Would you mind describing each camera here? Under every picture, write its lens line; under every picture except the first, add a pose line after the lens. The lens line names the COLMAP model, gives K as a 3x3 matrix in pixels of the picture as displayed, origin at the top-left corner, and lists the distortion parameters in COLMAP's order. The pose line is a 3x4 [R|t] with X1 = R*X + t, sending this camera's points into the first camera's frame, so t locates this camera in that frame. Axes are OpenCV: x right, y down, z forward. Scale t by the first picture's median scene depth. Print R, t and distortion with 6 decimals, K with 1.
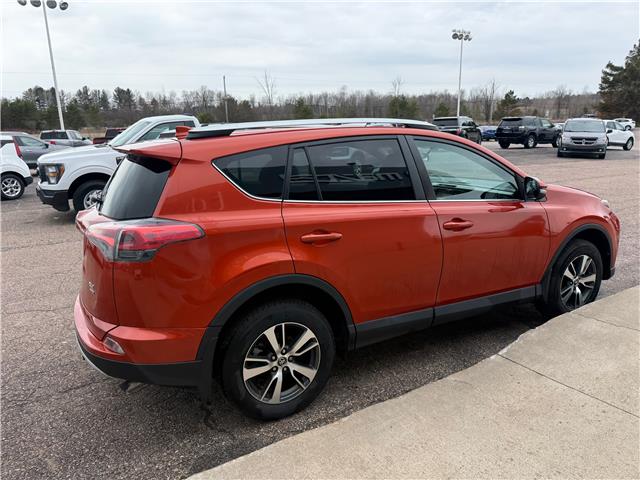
lens RADIAL K [[450.3, 0, 325.9], [0, 450.3, 242.8], [0, 0, 1]] dist [0.043830, -0.059138]
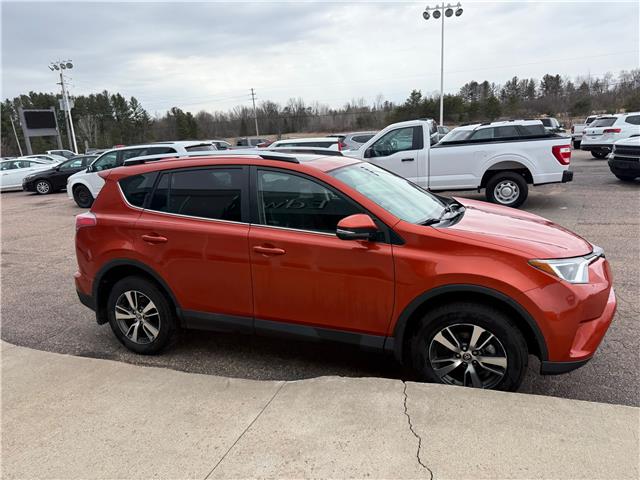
lens RADIAL K [[450.3, 0, 323.8], [0, 450.3, 241.8], [0, 0, 1]] dist [0.043830, -0.059138]
pose [[0.653162, 0.163450, -0.739367, 1.021048], [-0.146545, 0.985251, 0.088349, -0.151222], [0.742902, 0.050645, 0.667481, 0.327851]]
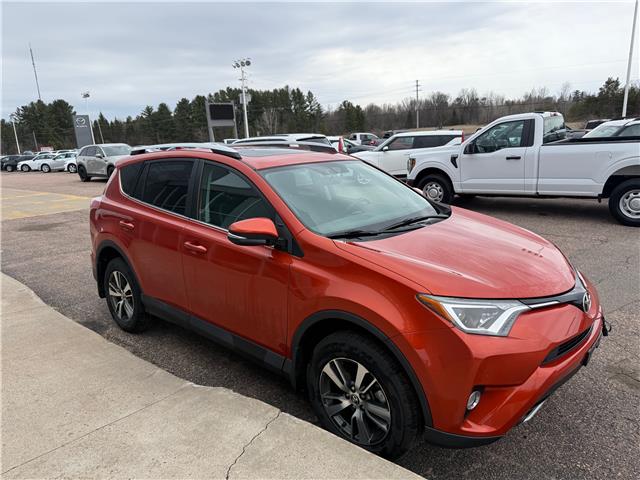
lens RADIAL K [[450.3, 0, 322.4], [0, 450.3, 240.1], [0, 0, 1]] dist [0.043830, -0.059138]
pose [[0.343645, 0.222758, -0.912298, 1.174536], [-0.198862, 0.966690, 0.161131, -0.246170], [0.917803, 0.126050, 0.376497, 0.758180]]
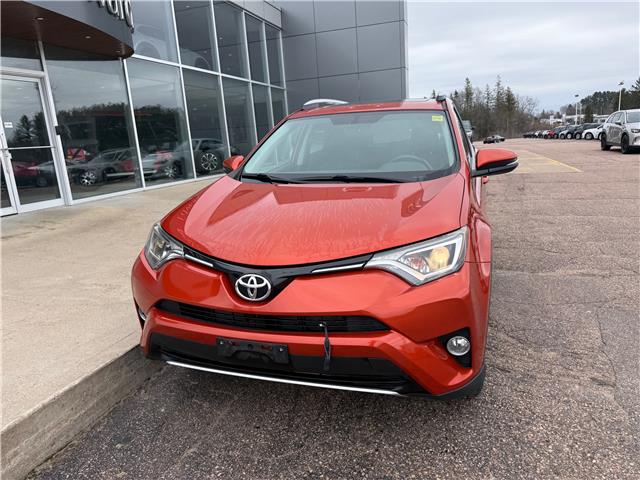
lens RADIAL K [[450.3, 0, 321.9], [0, 450.3, 241.9], [0, 0, 1]] dist [0.043830, -0.059138]
pose [[-0.730806, 0.218398, -0.646703, 0.972370], [-0.098158, 0.903960, 0.416199, -0.395511], [0.675491, 0.367639, -0.639182, 1.765798]]
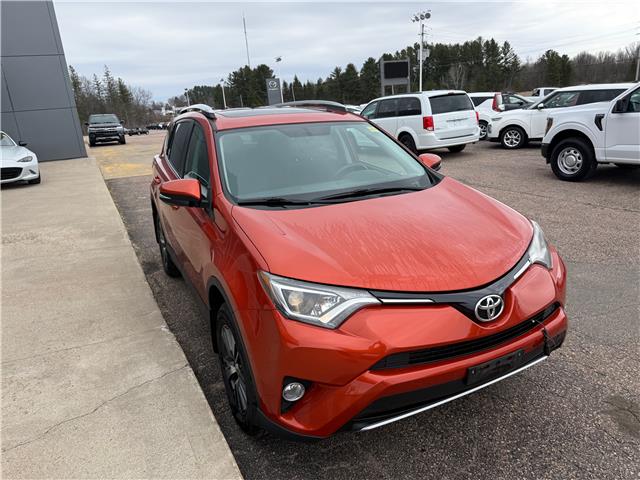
lens RADIAL K [[450.3, 0, 321.4], [0, 450.3, 244.1], [0, 0, 1]] dist [0.043830, -0.059138]
pose [[-0.041113, 0.321706, -0.945947, 1.199488], [-0.187750, 0.927395, 0.323556, -0.330982], [0.981356, 0.190904, 0.022273, 1.176964]]
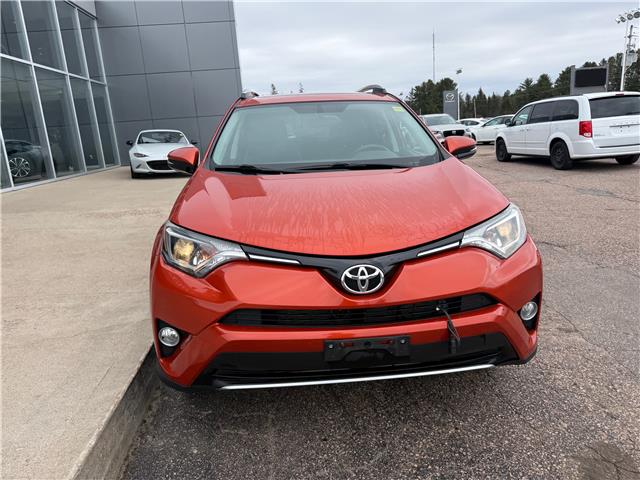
lens RADIAL K [[450.3, 0, 322.3], [0, 450.3, 235.1], [0, 0, 1]] dist [0.043830, -0.059138]
pose [[-0.406579, 0.255268, -0.877230, 1.124512], [-0.164122, 0.924147, 0.344988, -0.322257], [0.898753, 0.284238, -0.333843, 1.505589]]
